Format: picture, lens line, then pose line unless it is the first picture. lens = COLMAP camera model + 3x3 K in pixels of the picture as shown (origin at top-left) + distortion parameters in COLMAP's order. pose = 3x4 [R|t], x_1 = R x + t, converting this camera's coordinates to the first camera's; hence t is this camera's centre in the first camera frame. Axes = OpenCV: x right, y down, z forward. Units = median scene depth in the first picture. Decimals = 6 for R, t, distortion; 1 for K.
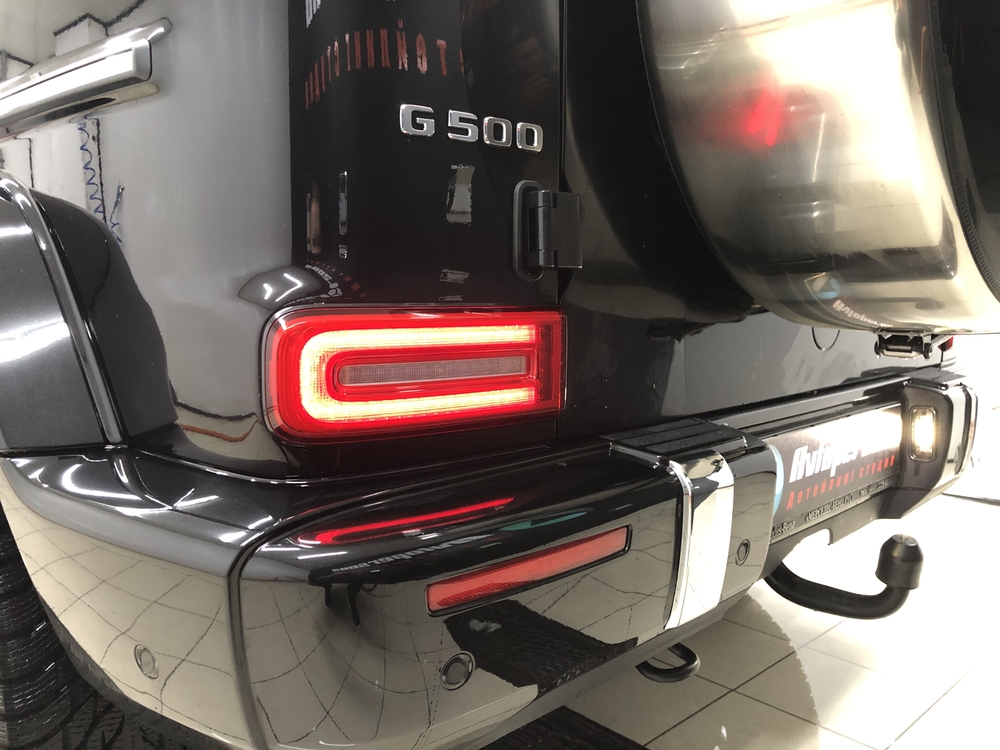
lens RADIAL K [[842.1, 0, 500.0], [0, 842.1, 375.0], [0, 0, 1]] dist [0.008970, -0.002899]
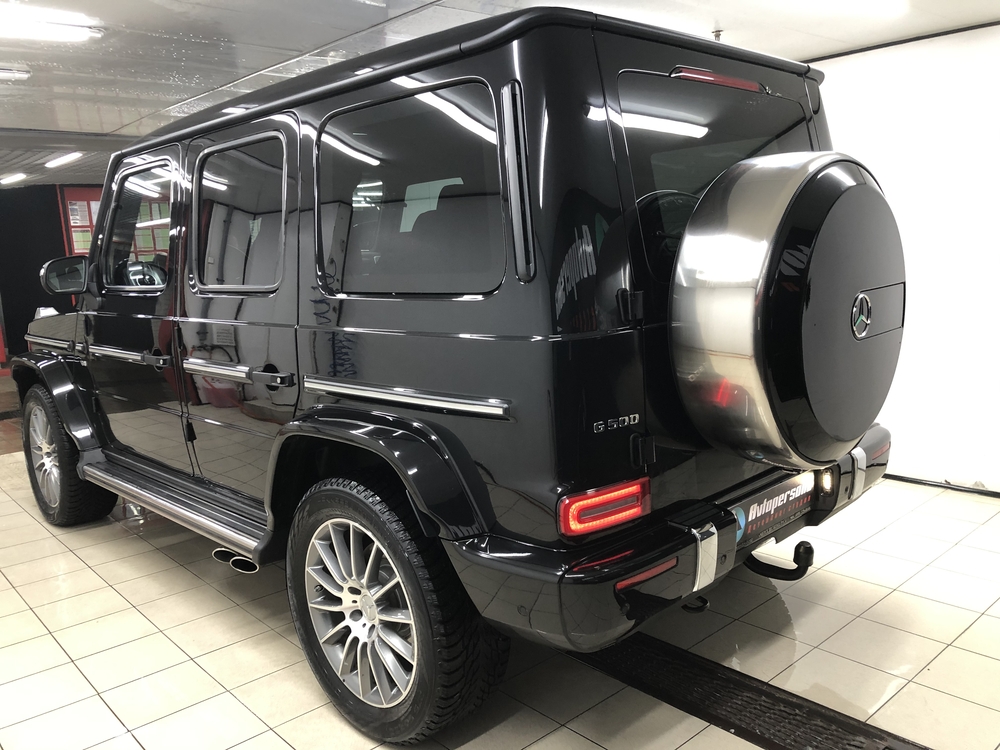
lens RADIAL K [[842.1, 0, 500.0], [0, 842.1, 375.0], [0, 0, 1]] dist [0.008970, -0.002899]
pose [[0.997942, -0.053492, -0.035363, -0.255632], [0.055073, 0.997452, 0.045356, -0.489343], [0.032846, -0.047210, 0.998345, -1.503620]]
